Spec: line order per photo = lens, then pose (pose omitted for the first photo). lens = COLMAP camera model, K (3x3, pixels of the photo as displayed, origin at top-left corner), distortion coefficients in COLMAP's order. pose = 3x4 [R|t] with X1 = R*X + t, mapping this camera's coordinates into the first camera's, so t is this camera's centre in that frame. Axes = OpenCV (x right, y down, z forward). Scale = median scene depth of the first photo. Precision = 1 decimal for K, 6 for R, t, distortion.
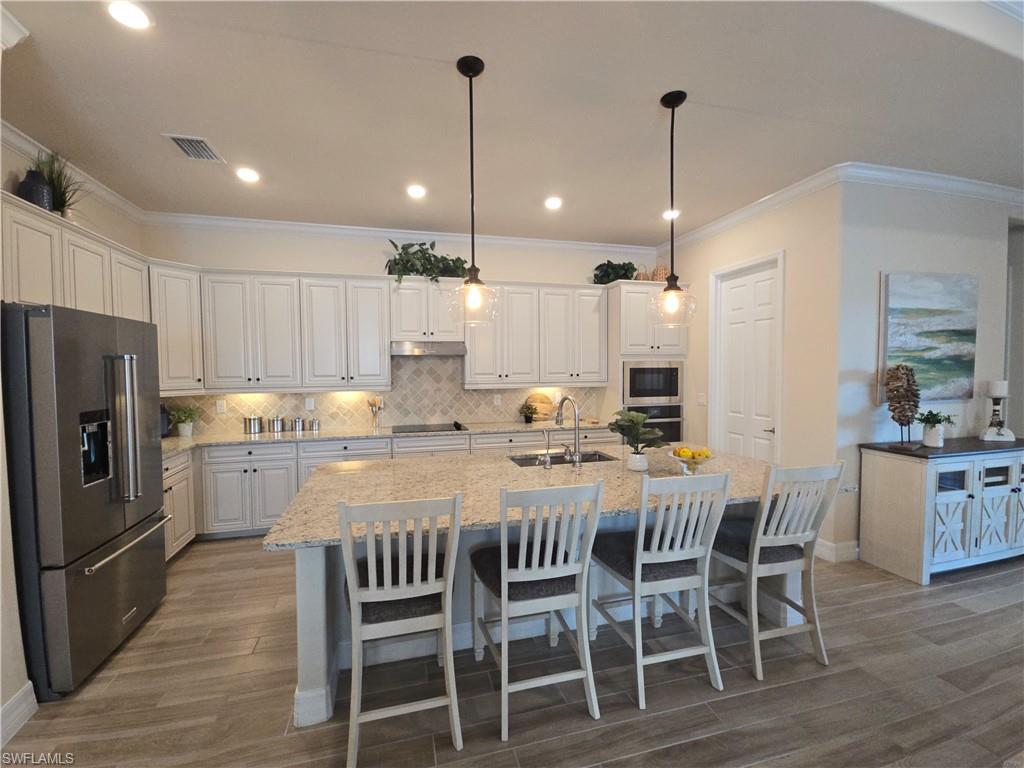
lens RADIAL K [[414.3, 0, 499.0], [0, 414.3, 385.0], [0, 0, 1]] dist [0.001358, -0.005306]
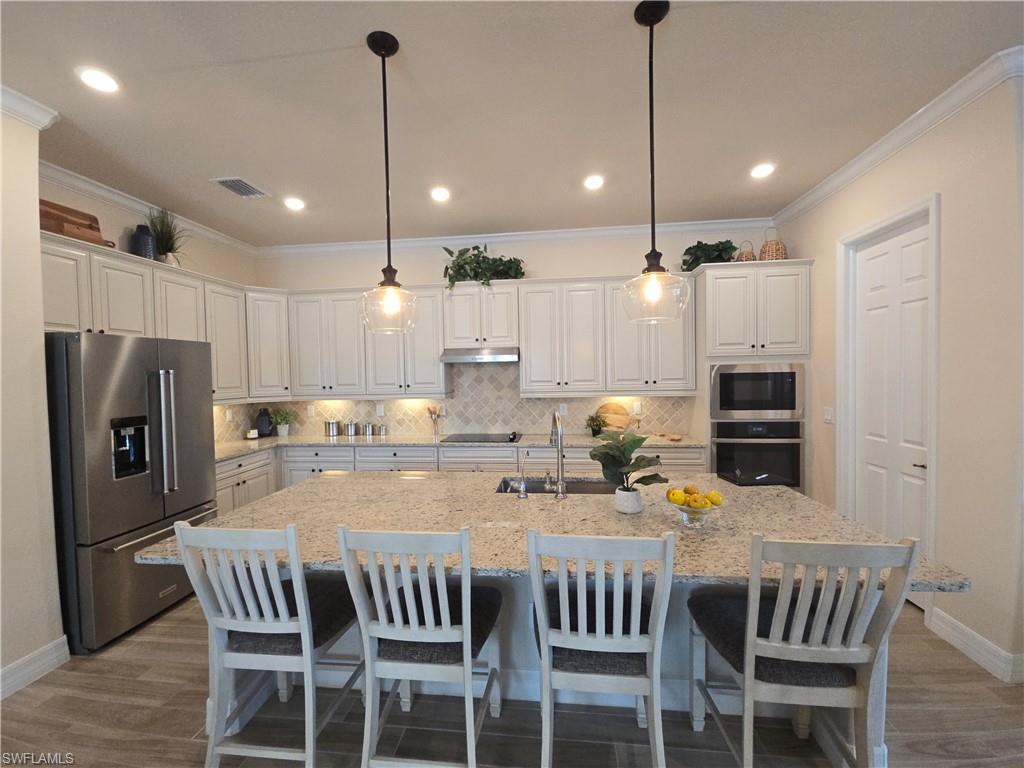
lens RADIAL K [[417.3, 0, 505.6], [0, 417.3, 385.0], [0, 0, 1]] dist [0.000631, -0.000724]
pose [[0.936072, -0.000034, -0.351808, 0.226154], [-0.002571, 0.999973, -0.006937, -0.012691], [0.351799, 0.007398, 0.936046, 0.113995]]
